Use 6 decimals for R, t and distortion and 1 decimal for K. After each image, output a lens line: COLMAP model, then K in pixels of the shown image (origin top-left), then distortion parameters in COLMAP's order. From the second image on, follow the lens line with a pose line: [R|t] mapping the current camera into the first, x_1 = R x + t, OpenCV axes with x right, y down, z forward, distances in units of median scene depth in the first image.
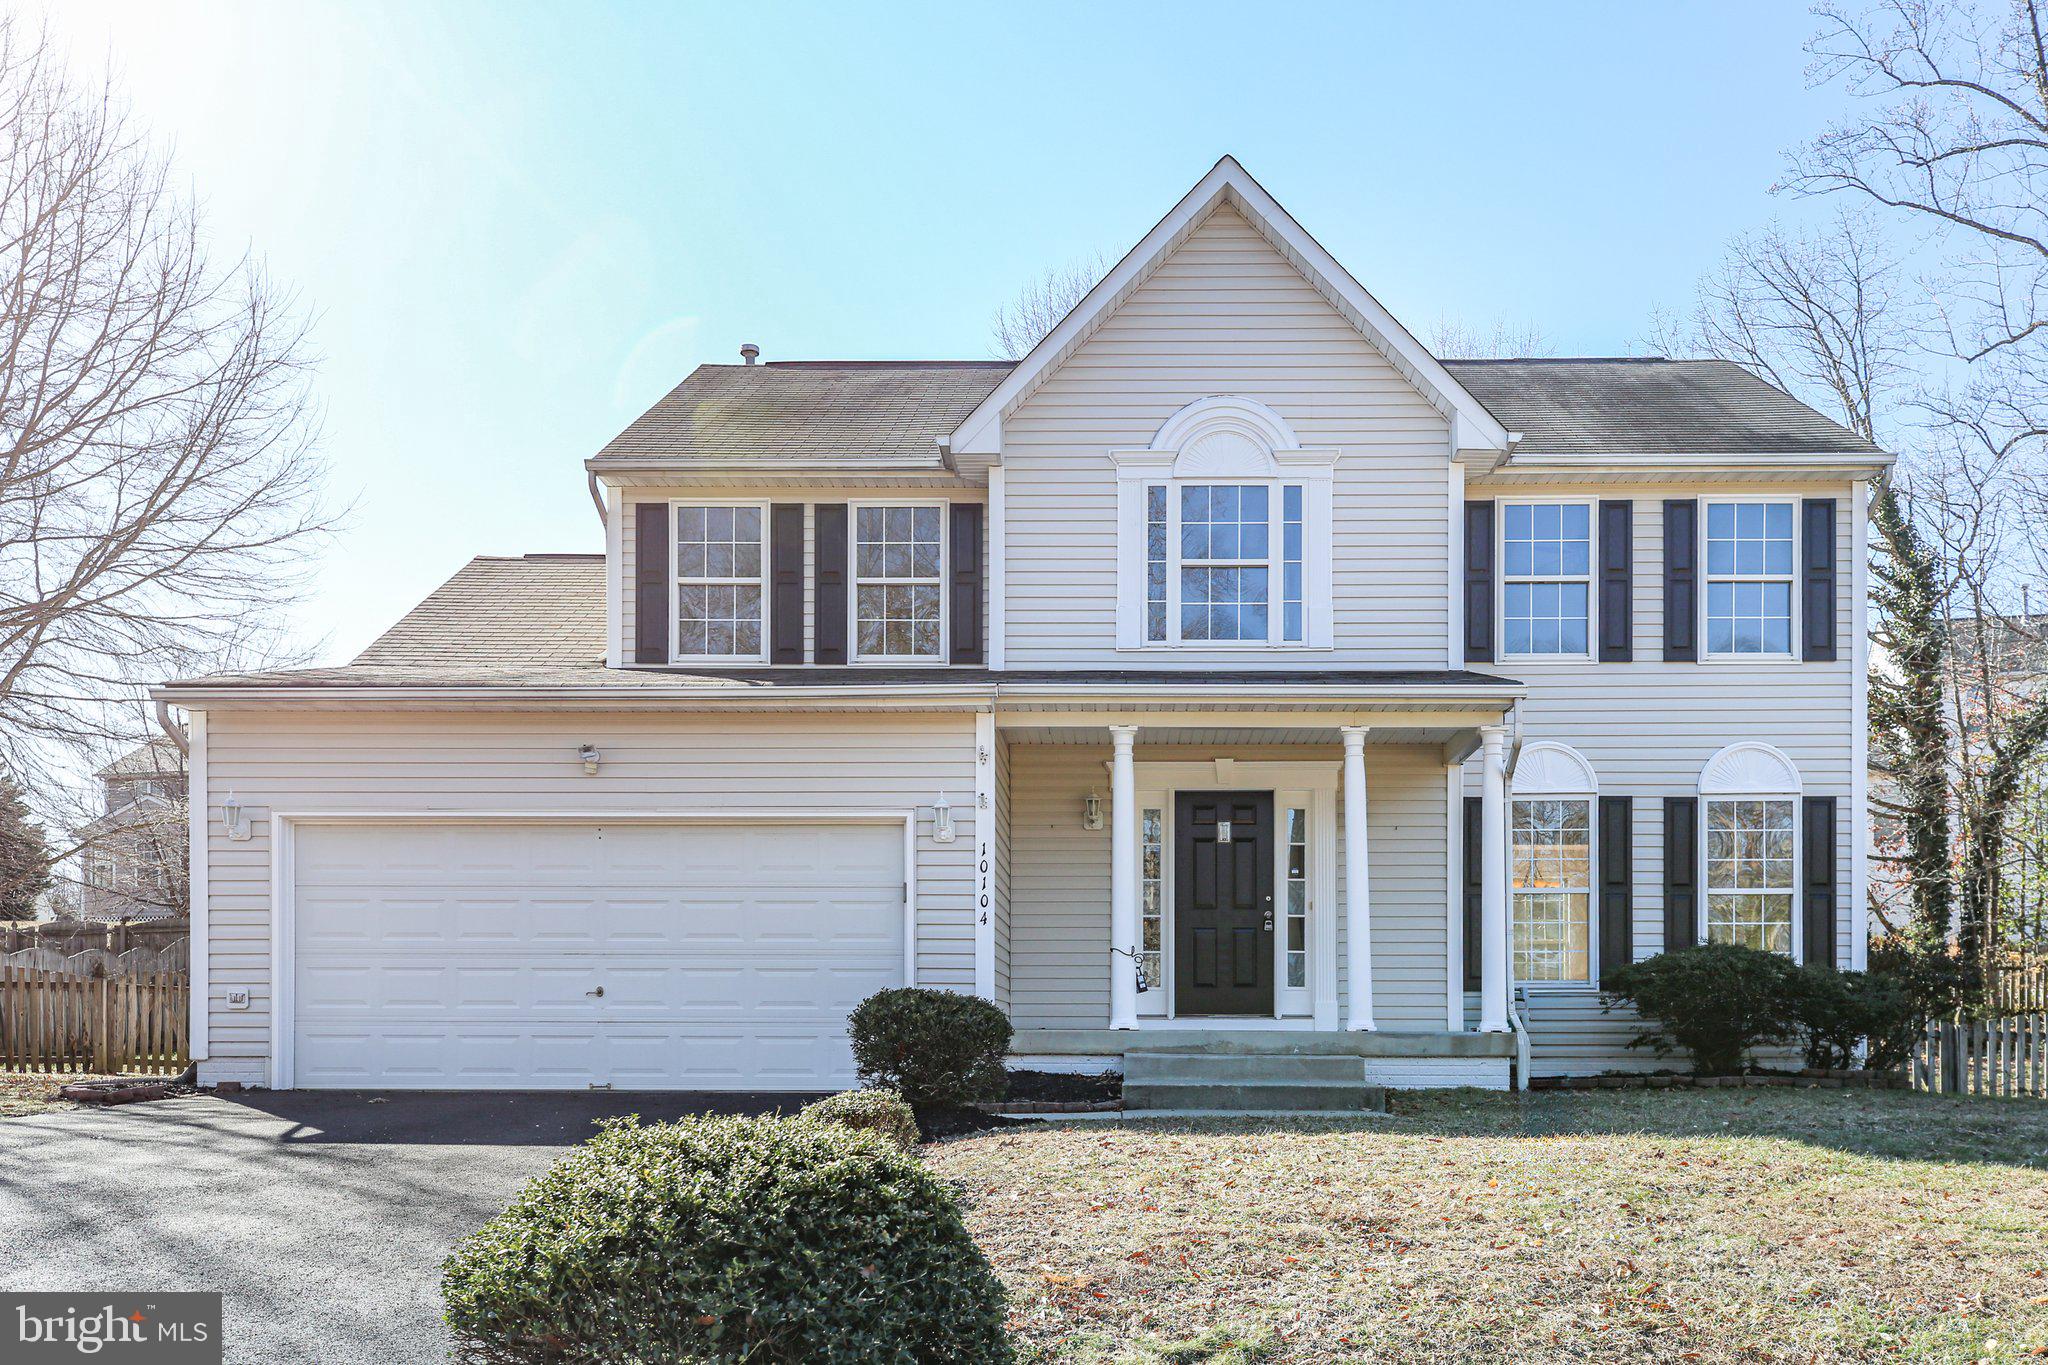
lens RADIAL K [[1708.2, 0, 1025.7], [0, 1708.2, 841.2], [0, 0, 1]] dist [0.005725, -0.003299]
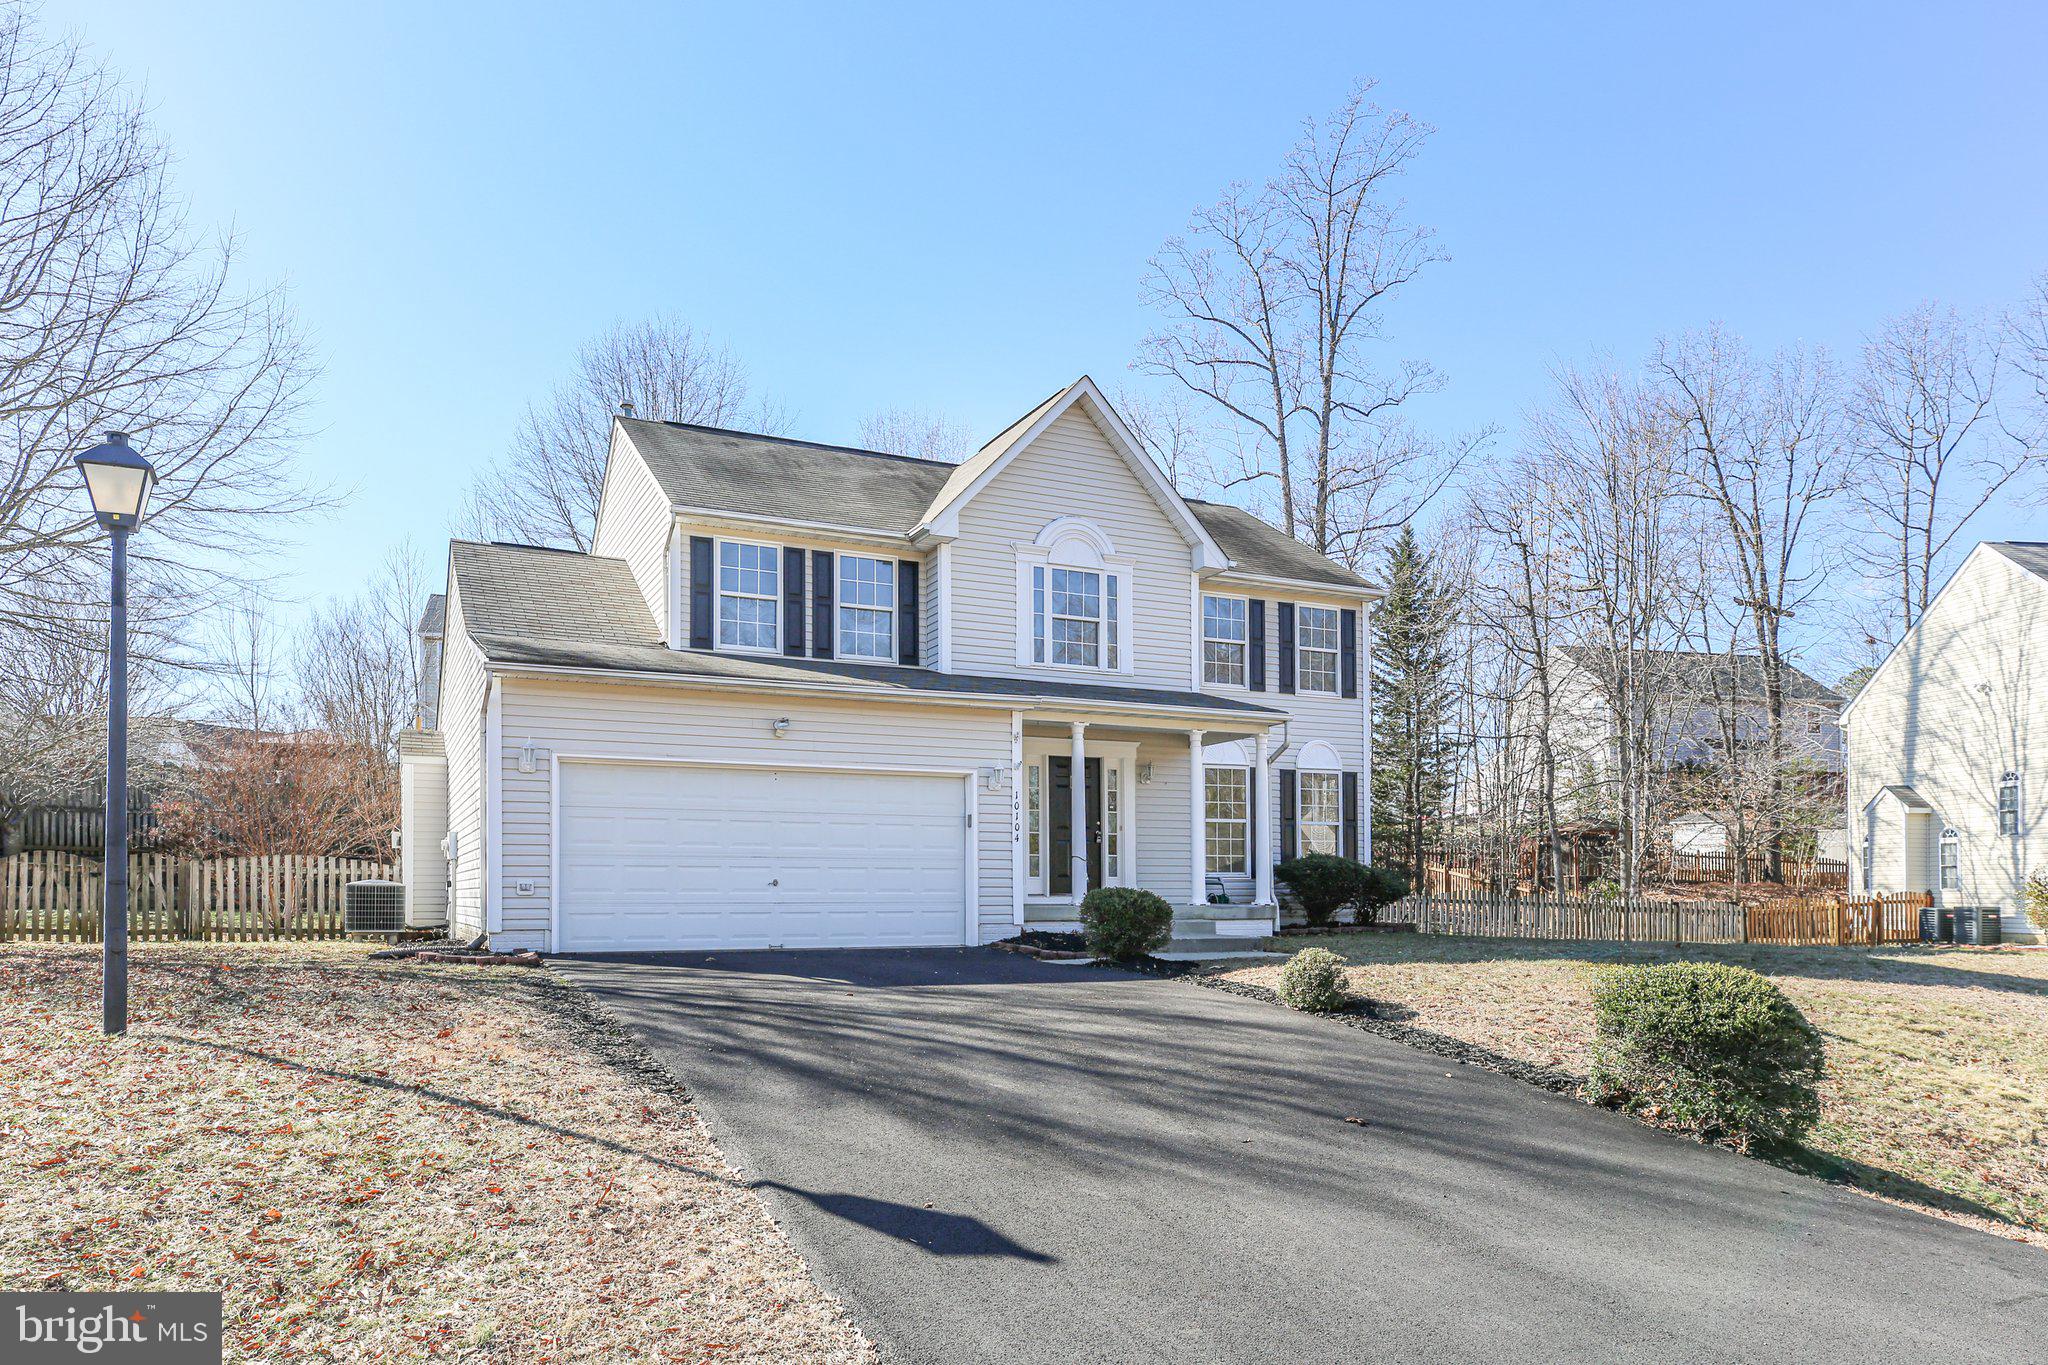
lens RADIAL K [[1304.7, 0, 969.4], [0, 1304.7, 684.4], [0, 0, 1]] dist [-0.003046, 0.000708]
pose [[0.902125, 0.063699, 0.426748, -0.508300], [-0.045445, 0.997569, -0.052835, -0.027589], [-0.429076, 0.028270, 0.902826, -0.092497]]
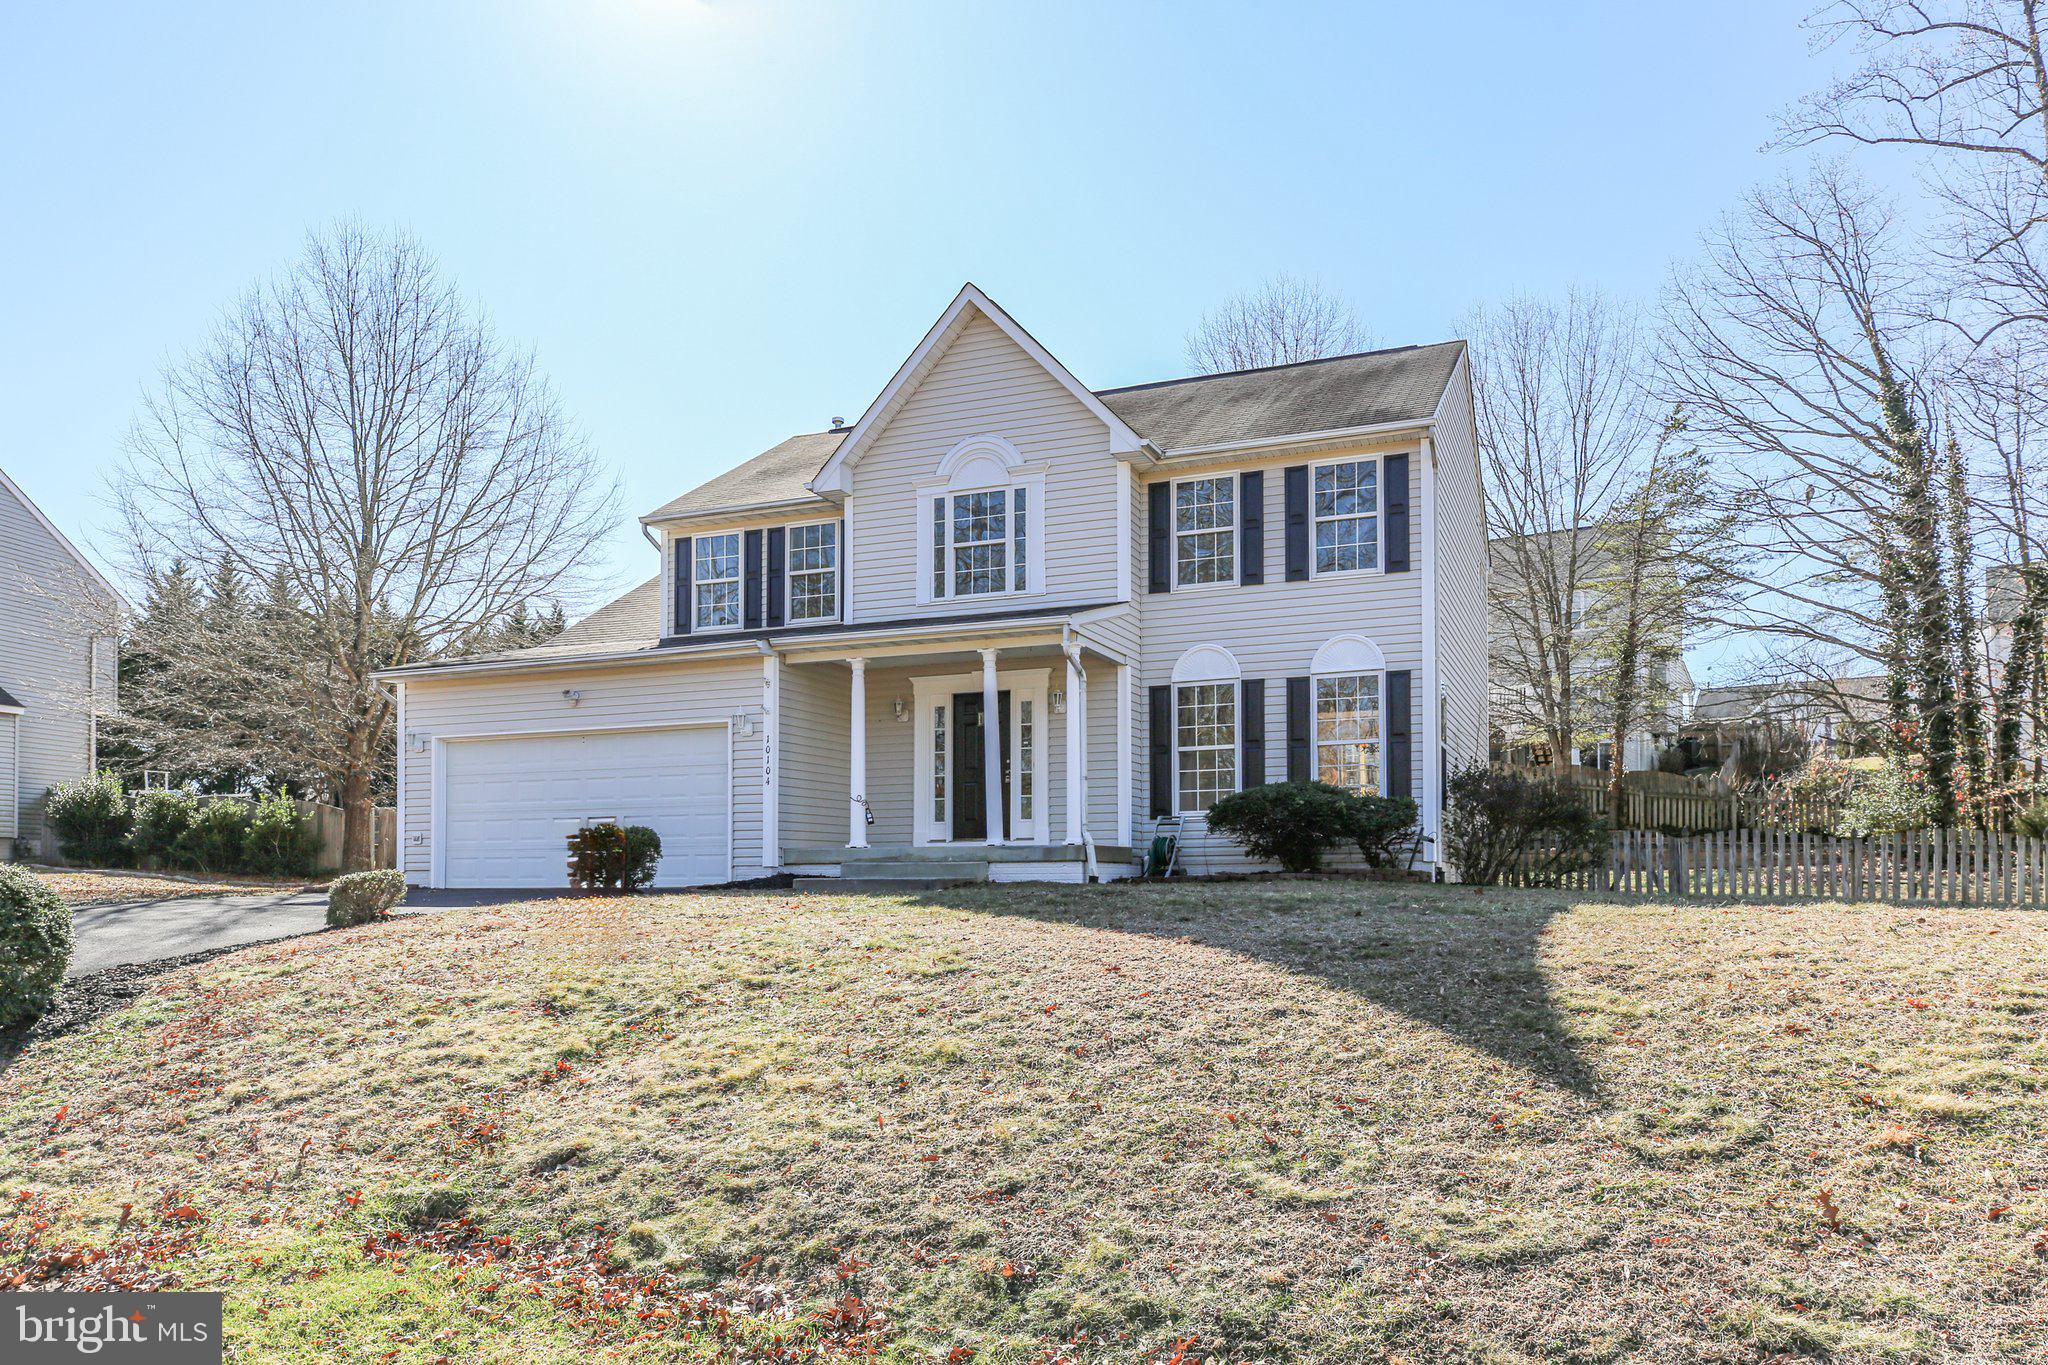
lens RADIAL K [[1304.7, 0, 969.4], [0, 1304.7, 684.4], [0, 0, 1]] dist [-0.003046, 0.000708]
pose [[0.938396, -0.059501, -0.340401, 0.497296], [0.048587, 0.997997, -0.040506, 0.010399], [0.342129, 0.021471, 0.939408, -0.100846]]
